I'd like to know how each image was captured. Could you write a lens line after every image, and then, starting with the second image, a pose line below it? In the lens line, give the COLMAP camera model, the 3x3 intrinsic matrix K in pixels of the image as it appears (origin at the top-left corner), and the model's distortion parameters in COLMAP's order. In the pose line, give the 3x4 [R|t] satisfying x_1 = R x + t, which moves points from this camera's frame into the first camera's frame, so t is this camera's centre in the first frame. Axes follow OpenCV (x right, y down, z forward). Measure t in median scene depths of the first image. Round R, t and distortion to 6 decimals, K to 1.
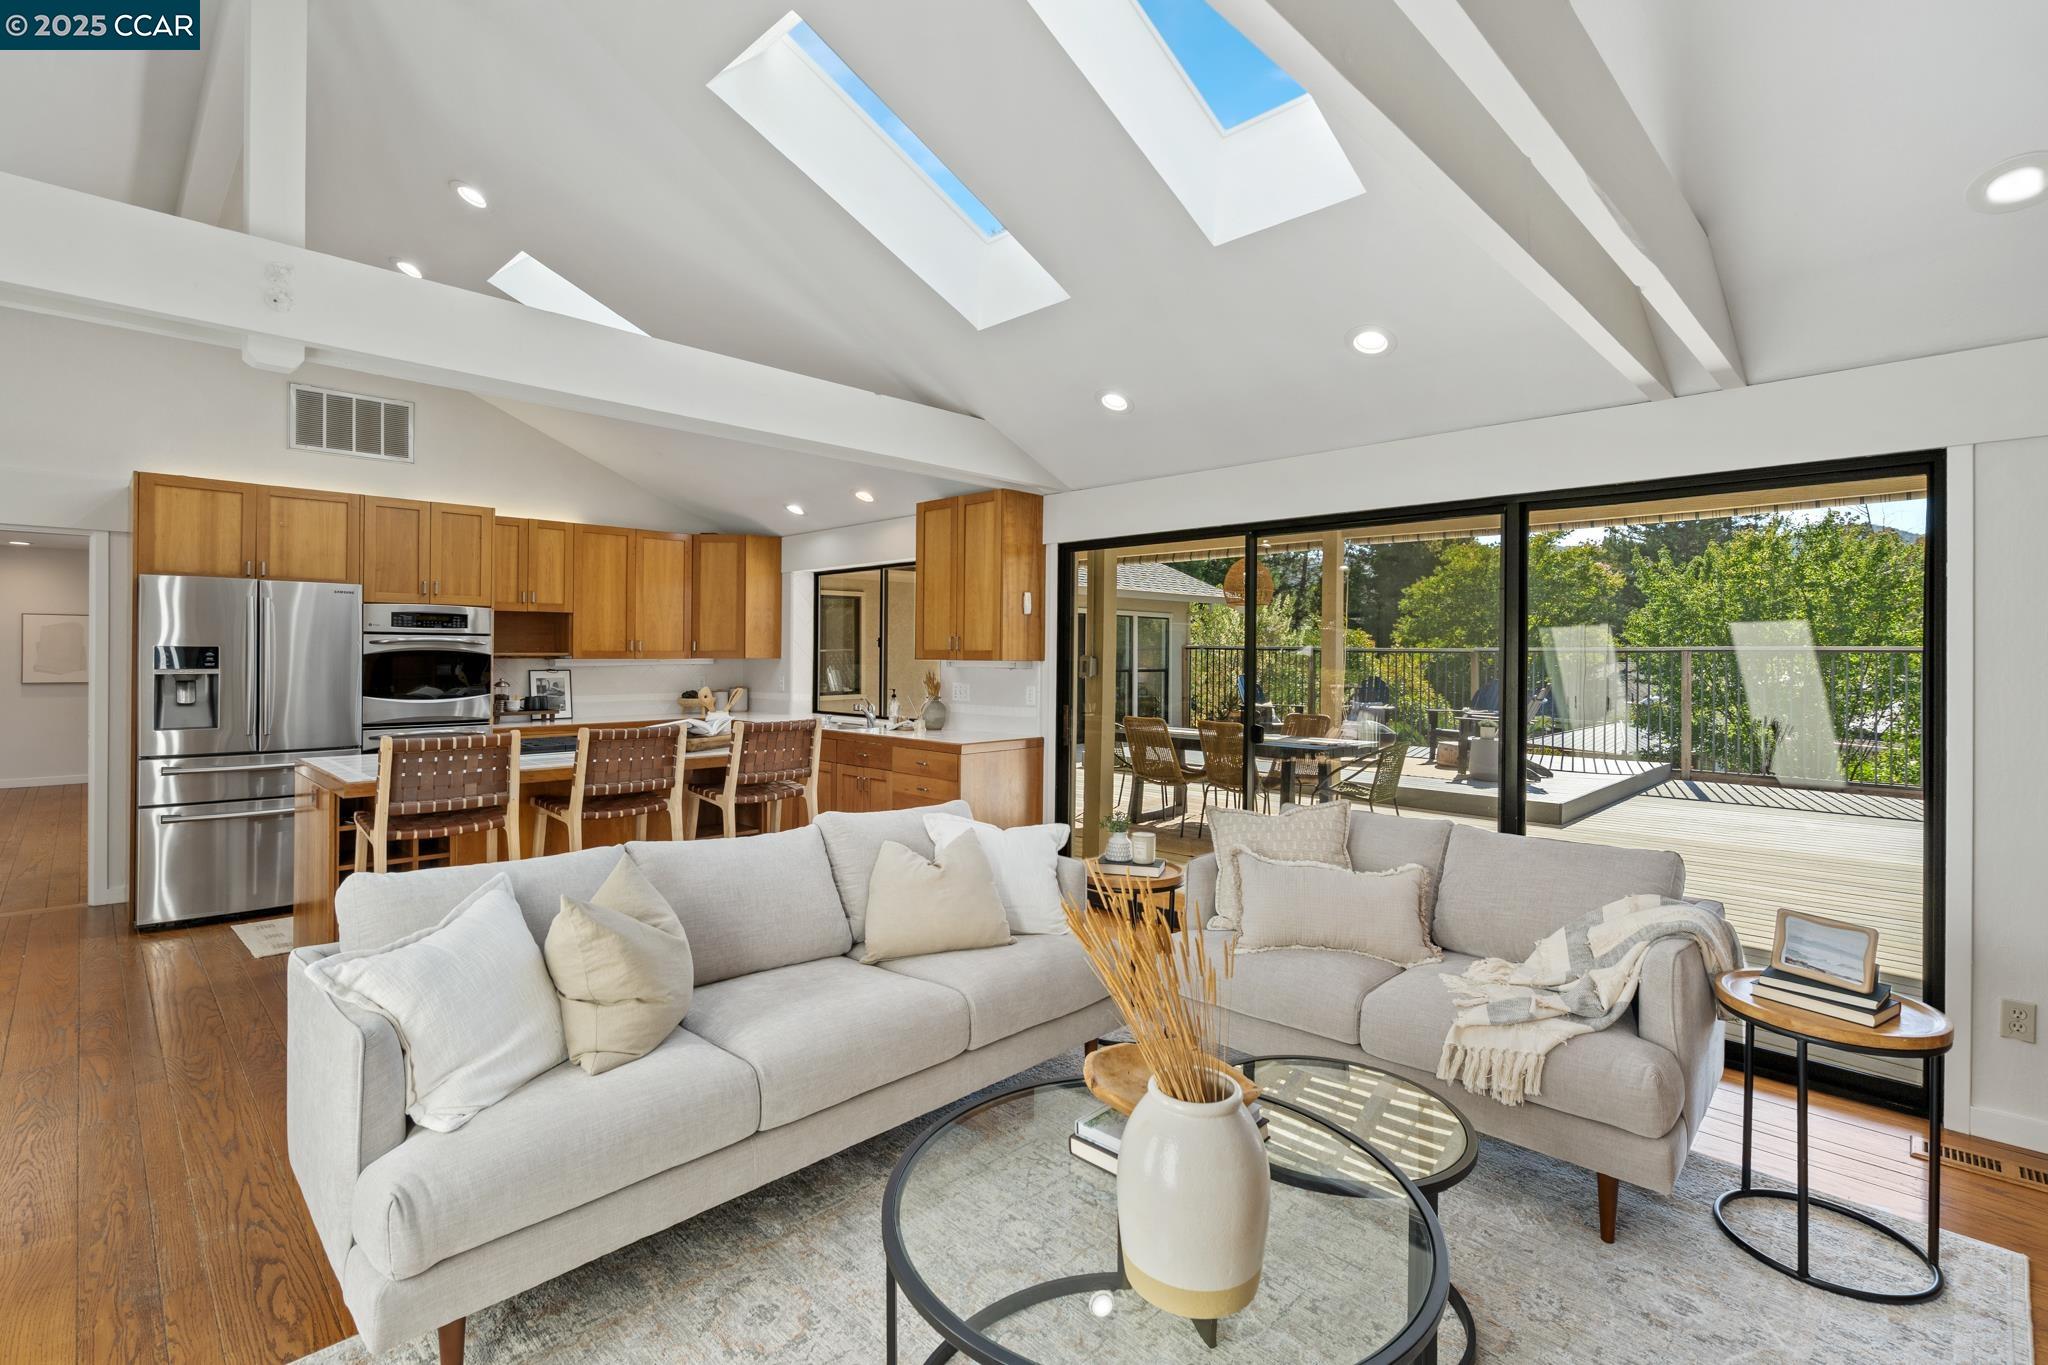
lens RADIAL K [[939.8, 0, 1021.5], [0, 939.8, 652.7], [0, 0, 1]] dist [-0.004088, -0.000018]
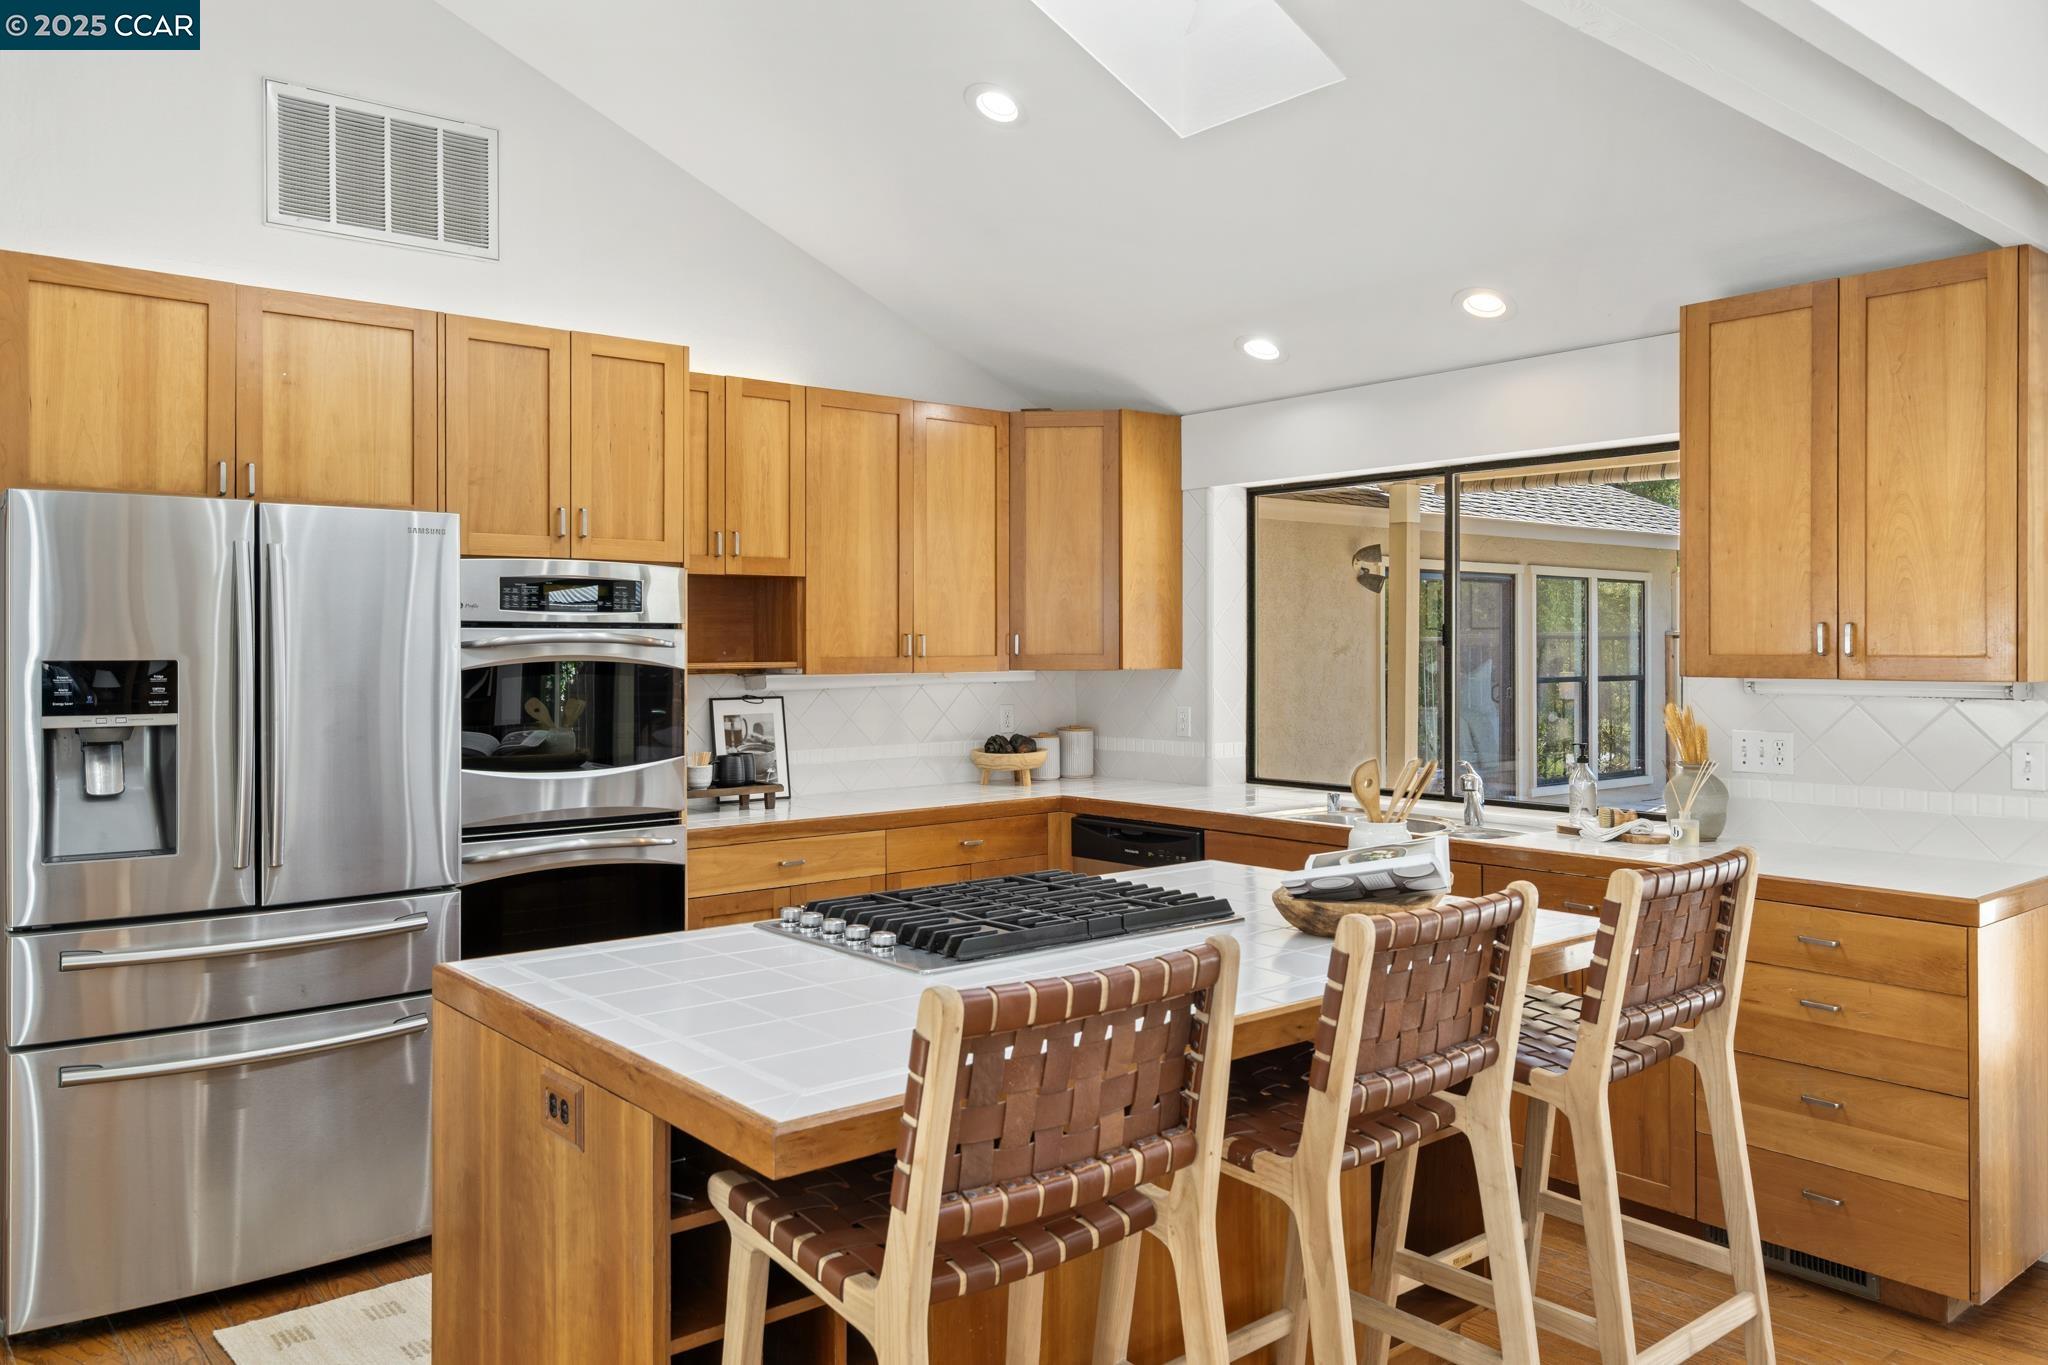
lens RADIAL K [[1477.3, 0, 1020.6], [0, 1477.3, 661.1], [0, 0, 1]] dist [-0.007959, 0.001612]
pose [[0.995826, -0.006191, -0.091058, -0.341337], [0.007178, 0.999919, 0.010509, -0.008472], [0.090985, -0.011118, 0.995790, 0.305893]]
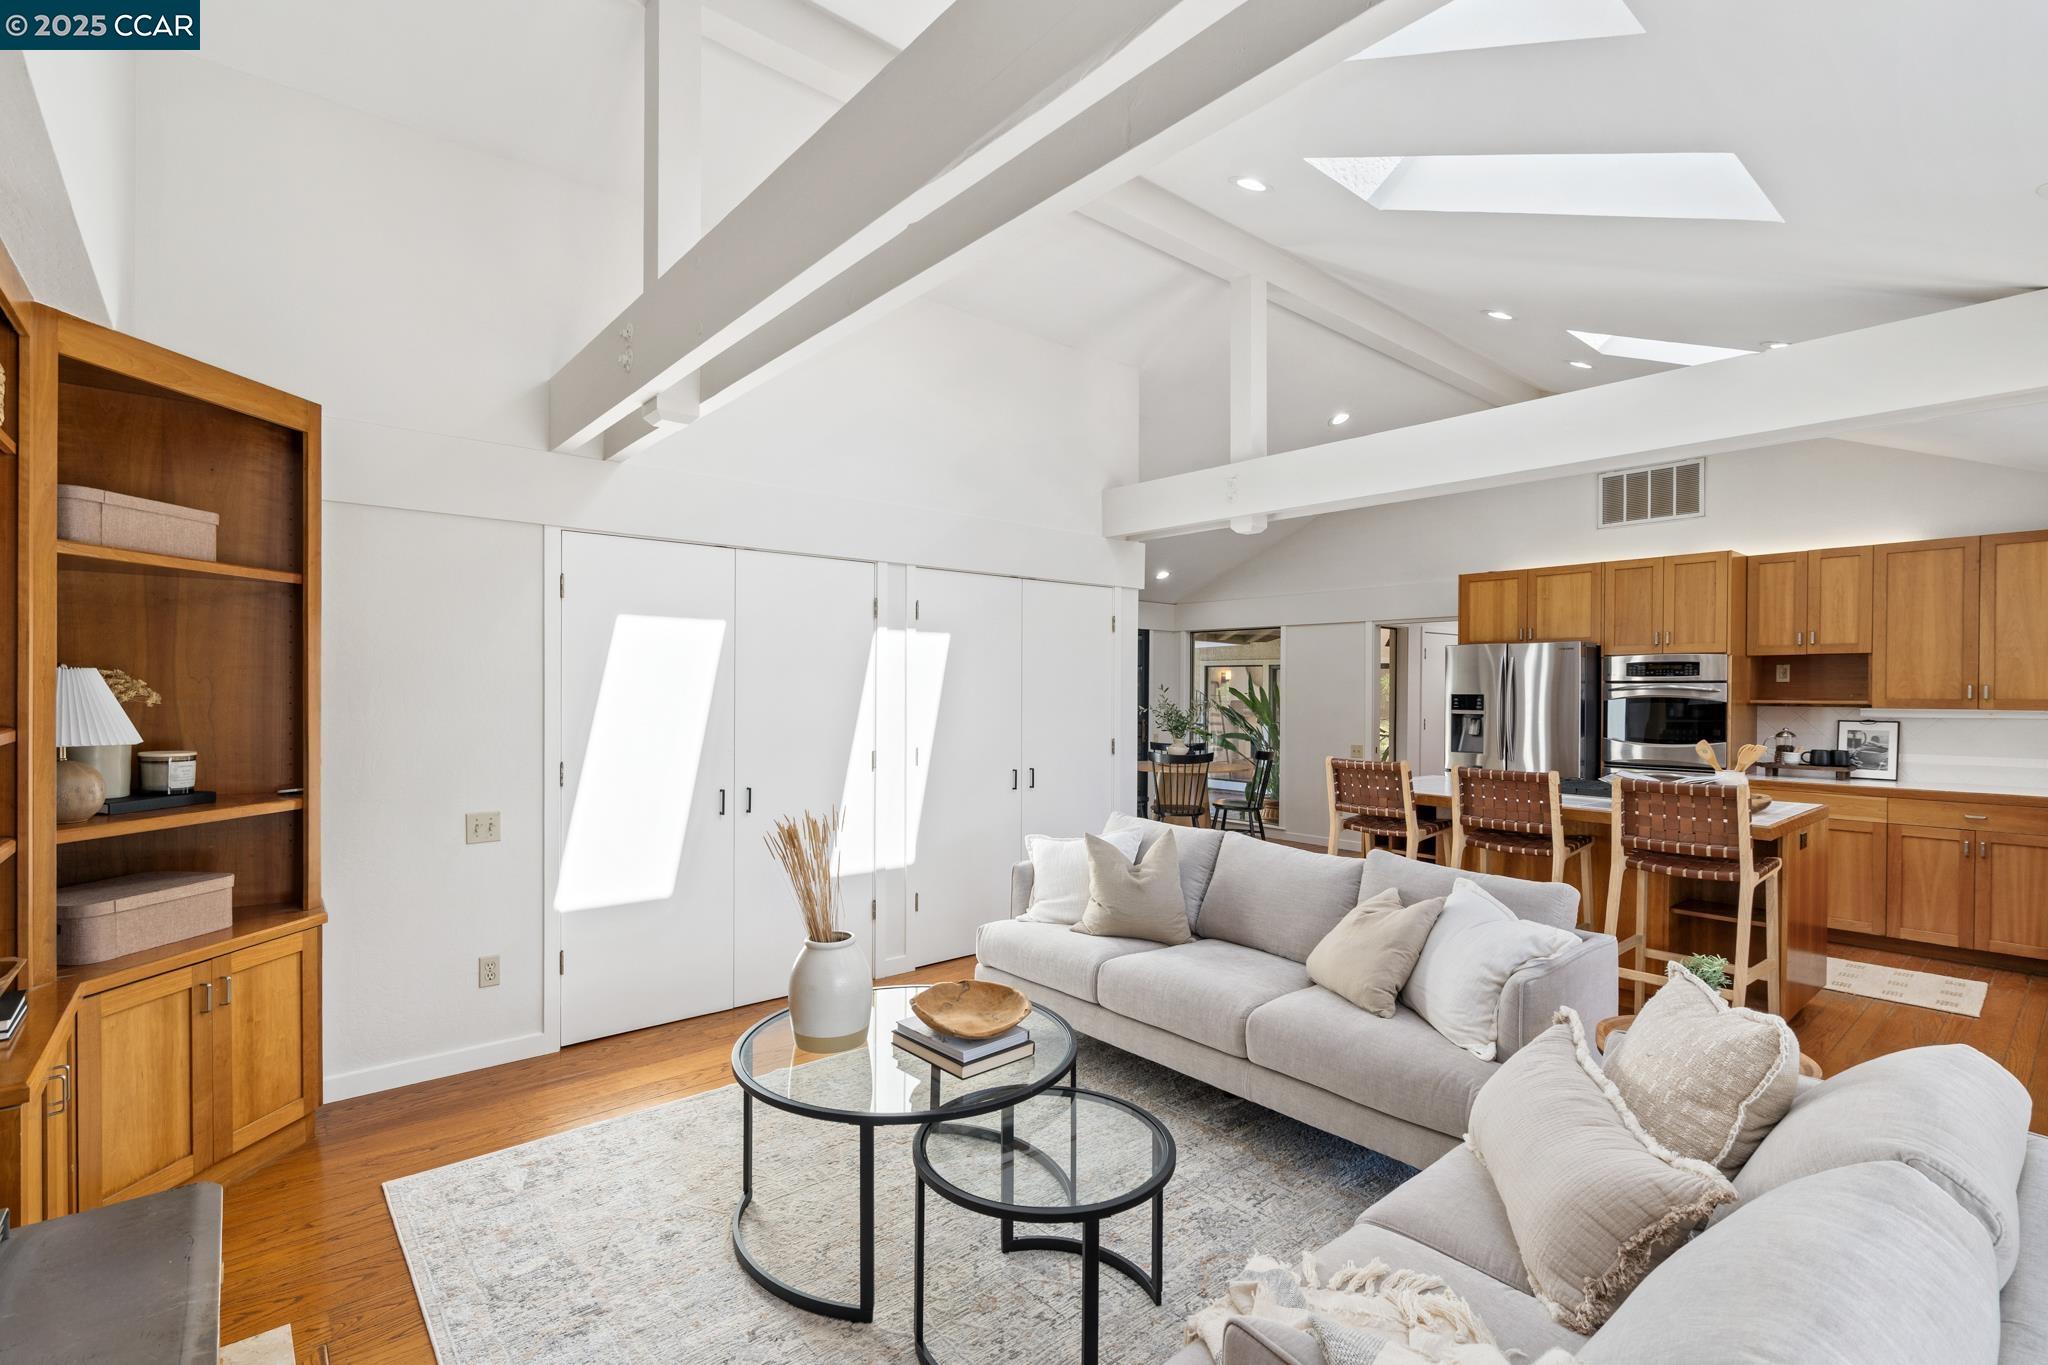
lens RADIAL K [[939.8, 0, 1020.1], [0, 939.8, 690.4], [0, 0, 1]] dist [-0.004088, -0.000018]
pose [[-0.091782, -0.003997, -0.995771, 0.472376], [-0.004884, 0.999982, -0.003564, -0.003133], [0.995767, 0.004536, -0.091800, 0.364765]]
